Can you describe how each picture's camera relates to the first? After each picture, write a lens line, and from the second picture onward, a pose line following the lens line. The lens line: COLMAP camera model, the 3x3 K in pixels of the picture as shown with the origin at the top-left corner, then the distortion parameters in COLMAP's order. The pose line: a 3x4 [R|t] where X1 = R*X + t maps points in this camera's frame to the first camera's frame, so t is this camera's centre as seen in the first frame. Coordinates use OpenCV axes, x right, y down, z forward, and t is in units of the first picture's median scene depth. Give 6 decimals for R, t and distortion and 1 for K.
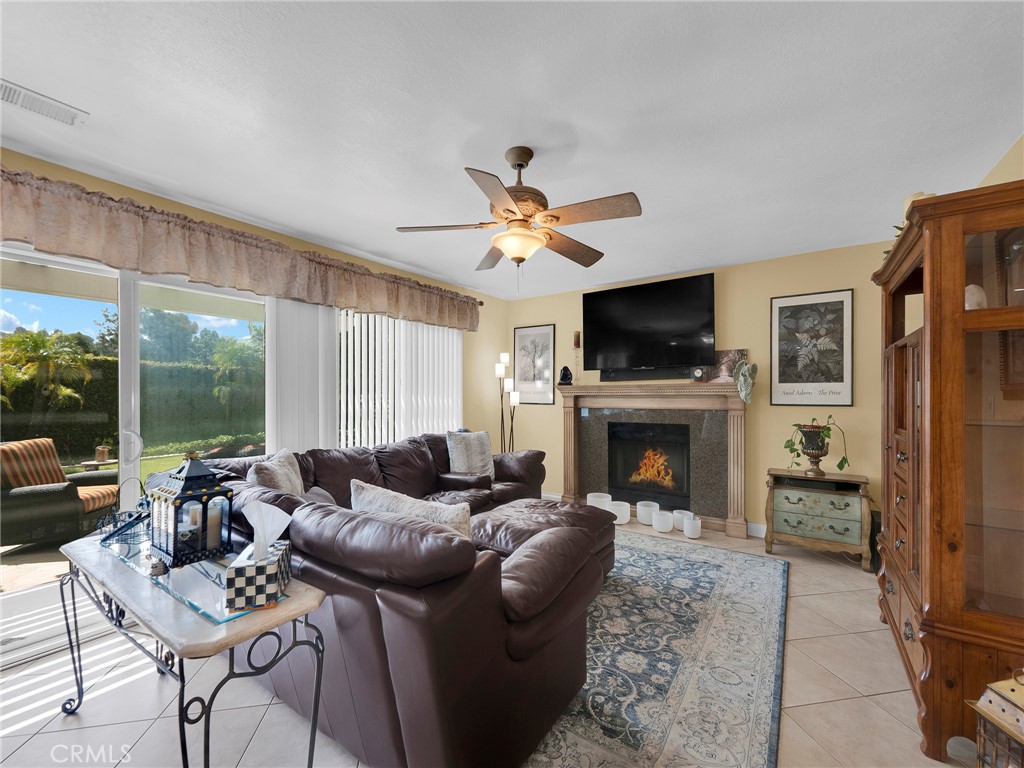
lens RADIAL K [[420.3, 0, 512.9], [0, 420.3, 393.2], [0, 0, 1]] dist [0.002560, 0.000173]
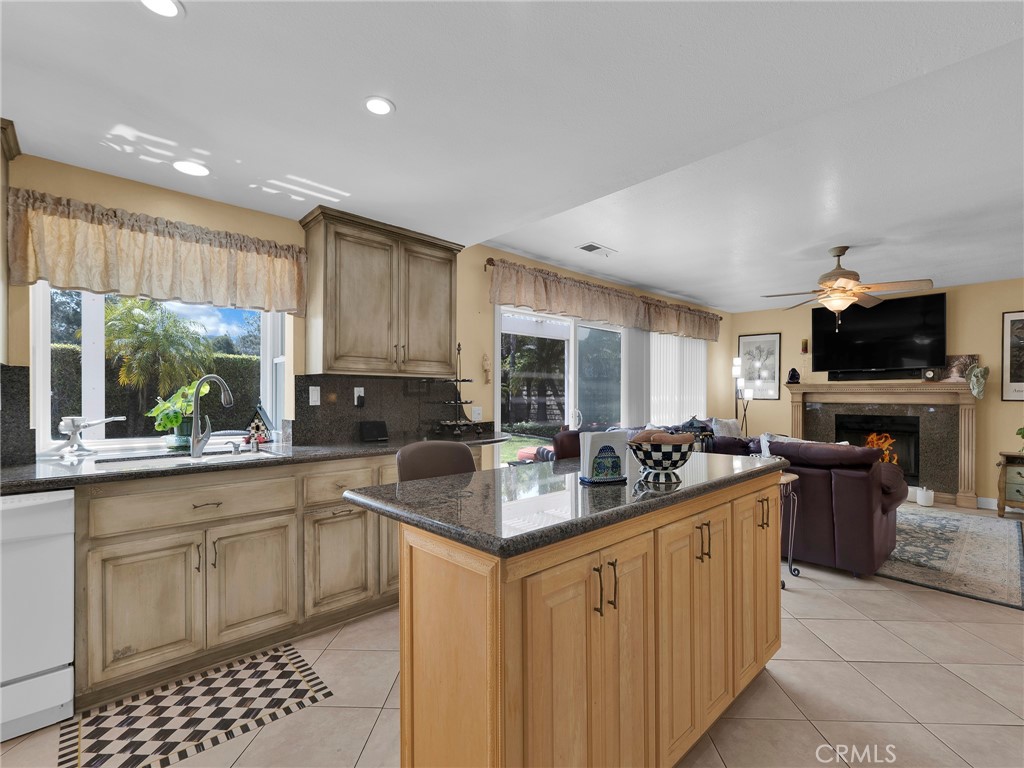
lens RADIAL K [[467.5, 0, 509.9], [0, 467.5, 393.1], [0, 0, 1]] dist [-0.001863, -0.000088]
pose [[0.975323, 0.006607, -0.220685, -0.453628], [-0.005674, 0.999972, 0.004858, 0.007397], [0.220710, -0.003486, 0.975333, -0.598424]]
